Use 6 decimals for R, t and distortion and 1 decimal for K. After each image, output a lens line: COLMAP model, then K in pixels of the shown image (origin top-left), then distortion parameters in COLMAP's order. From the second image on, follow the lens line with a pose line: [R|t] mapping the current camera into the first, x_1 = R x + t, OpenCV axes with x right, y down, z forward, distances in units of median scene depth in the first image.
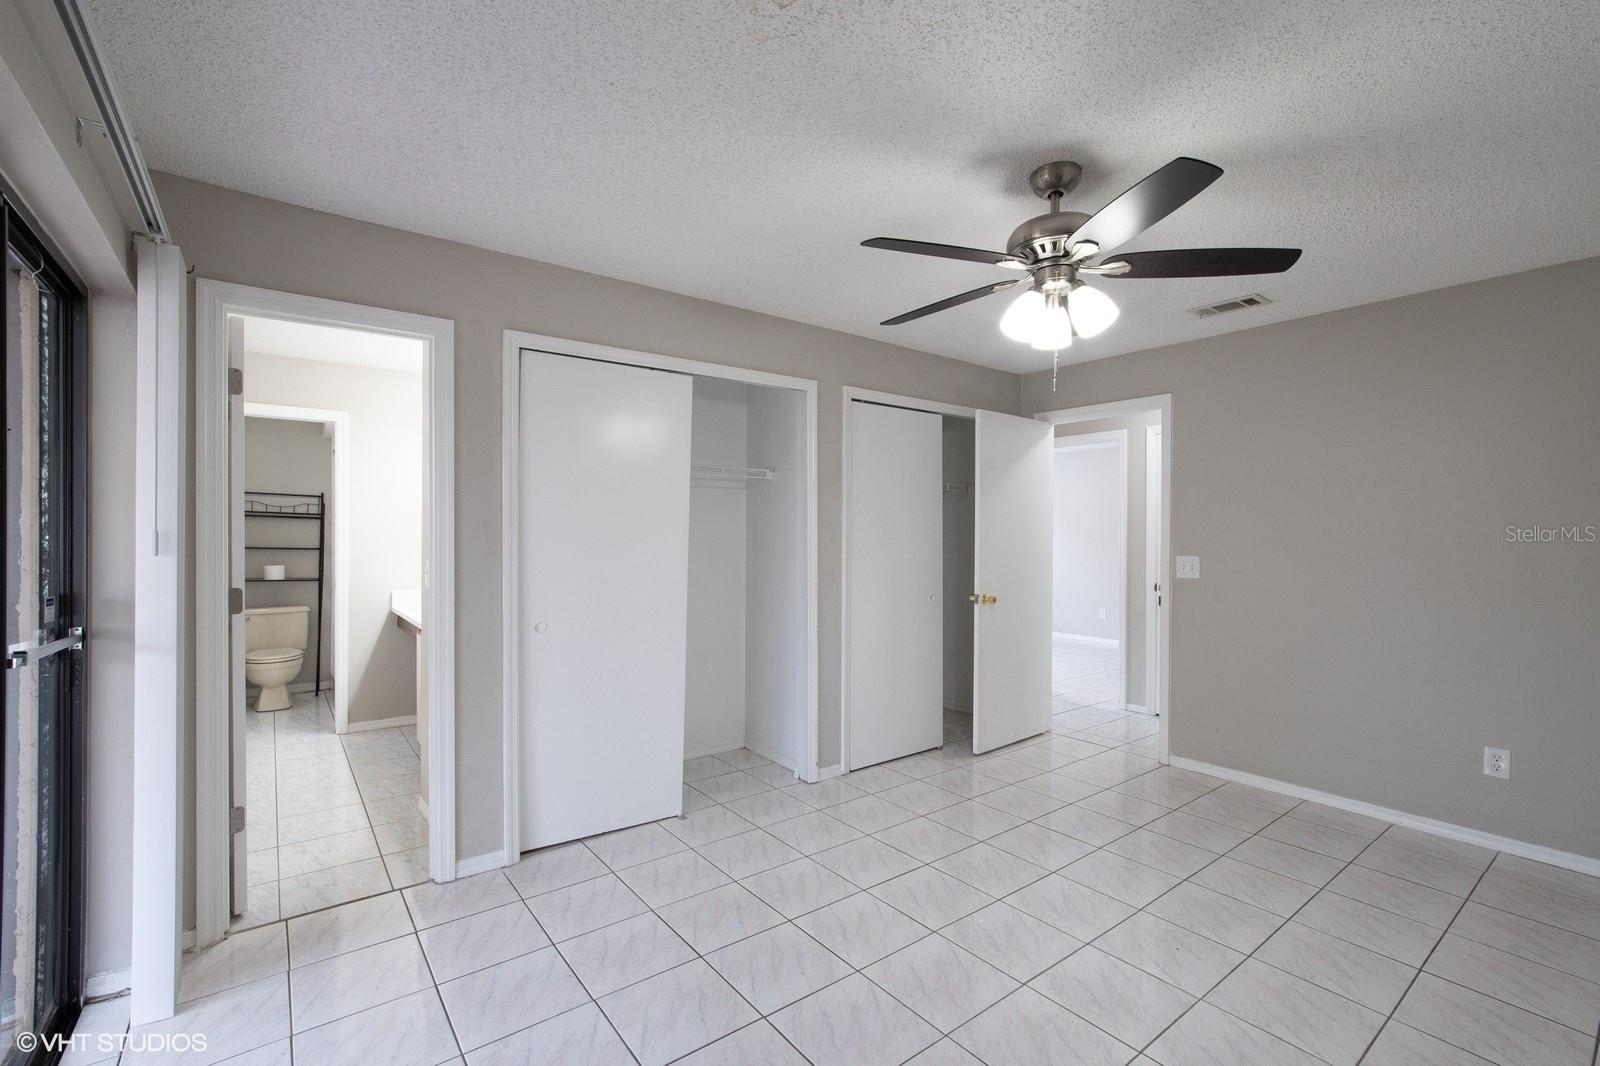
lens RADIAL K [[703.8, 0, 792.5], [0, 703.8, 535.7], [0, 0, 1]] dist [-0.020450, 0.004322]
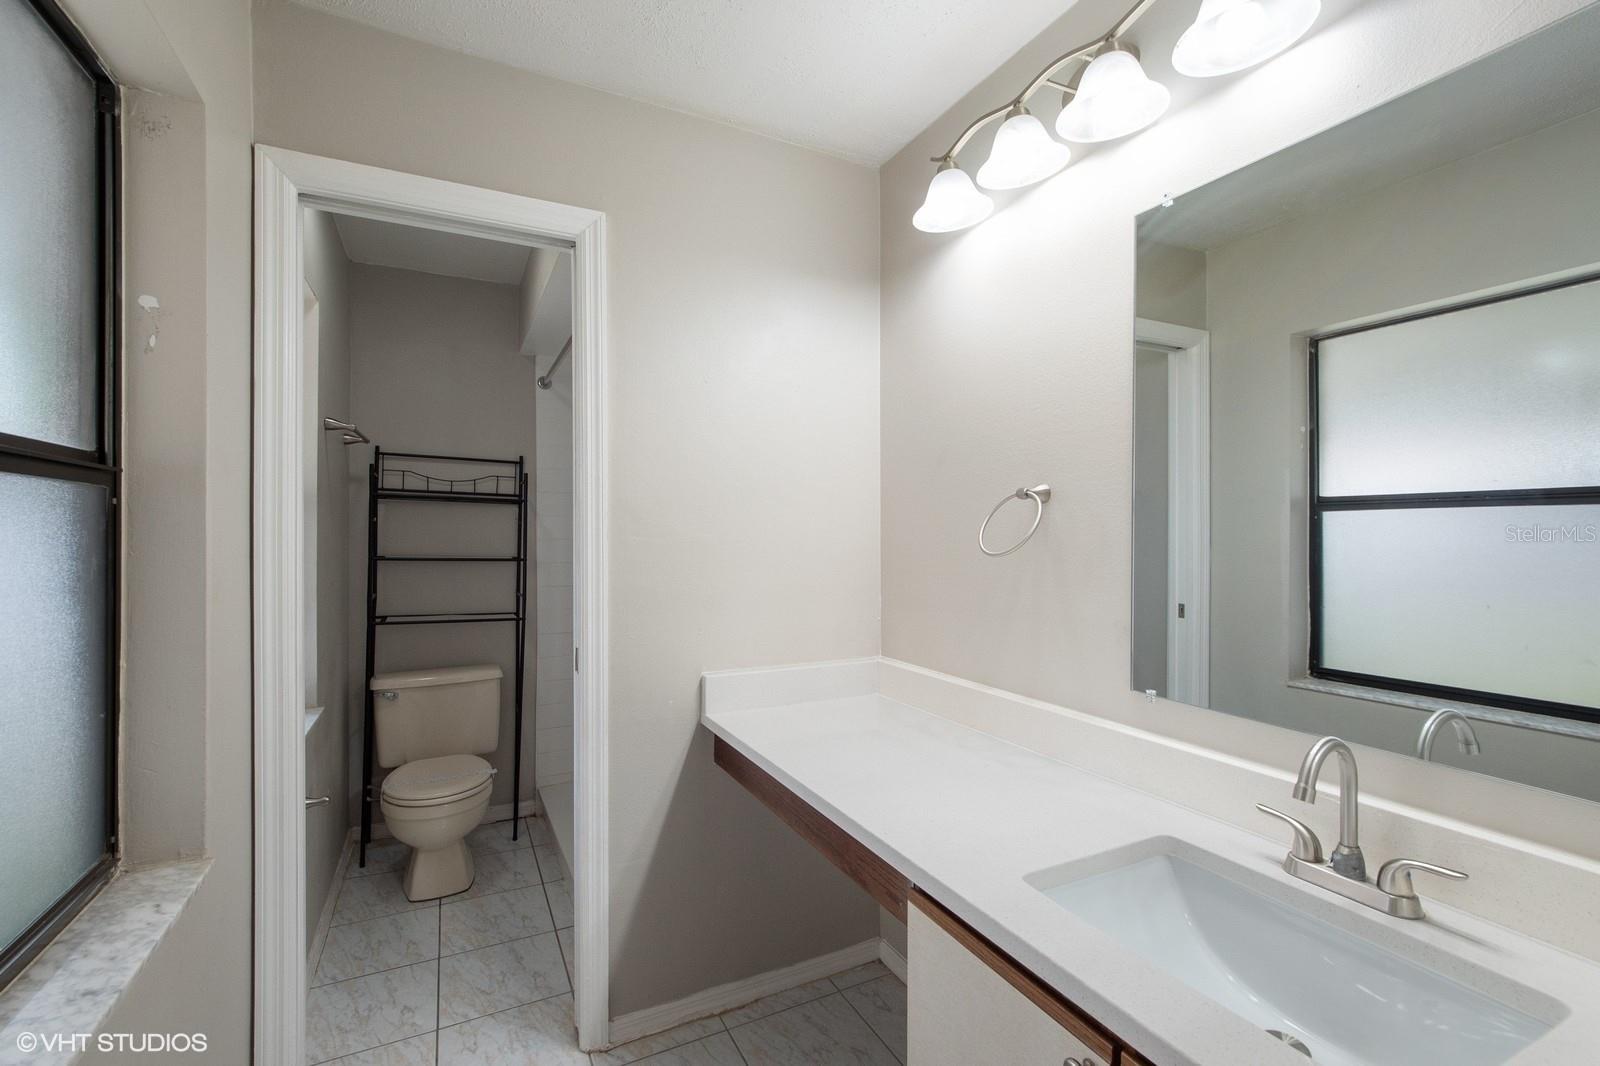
lens RADIAL K [[703.8, 0, 800.1], [0, 703.8, 533.5], [0, 0, 1]] dist [-0.020450, 0.004322]
pose [[0.983990, -0.005475, -0.178139, -0.374512], [0.005590, 0.999984, 0.000142, 0.000113], [0.178135, -0.001136, 0.984005, 0.517059]]
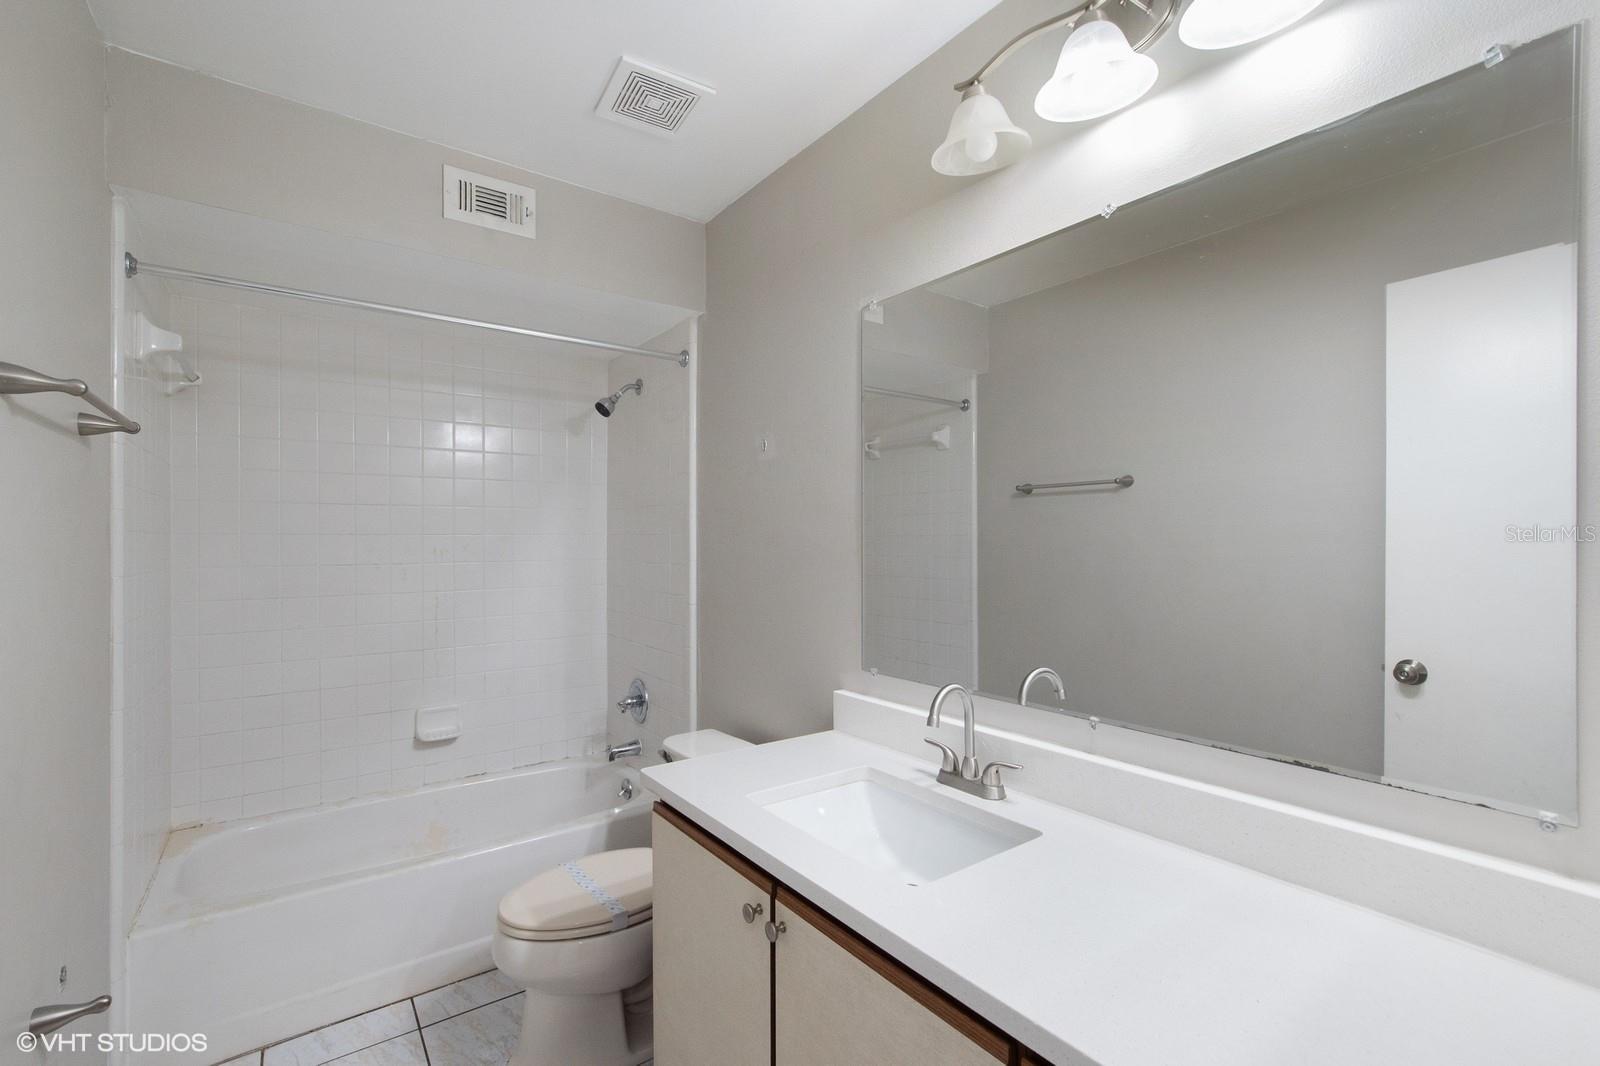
lens RADIAL K [[703.8, 0, 817.6], [0, 703.8, 533.4], [0, 0, 1]] dist [-0.020450, 0.004322]
pose [[0.999869, -0.004104, 0.015640, -0.399215], [0.004269, 0.999935, -0.010583, -0.000620], [-0.015595, 0.010648, 0.999822, 0.550201]]
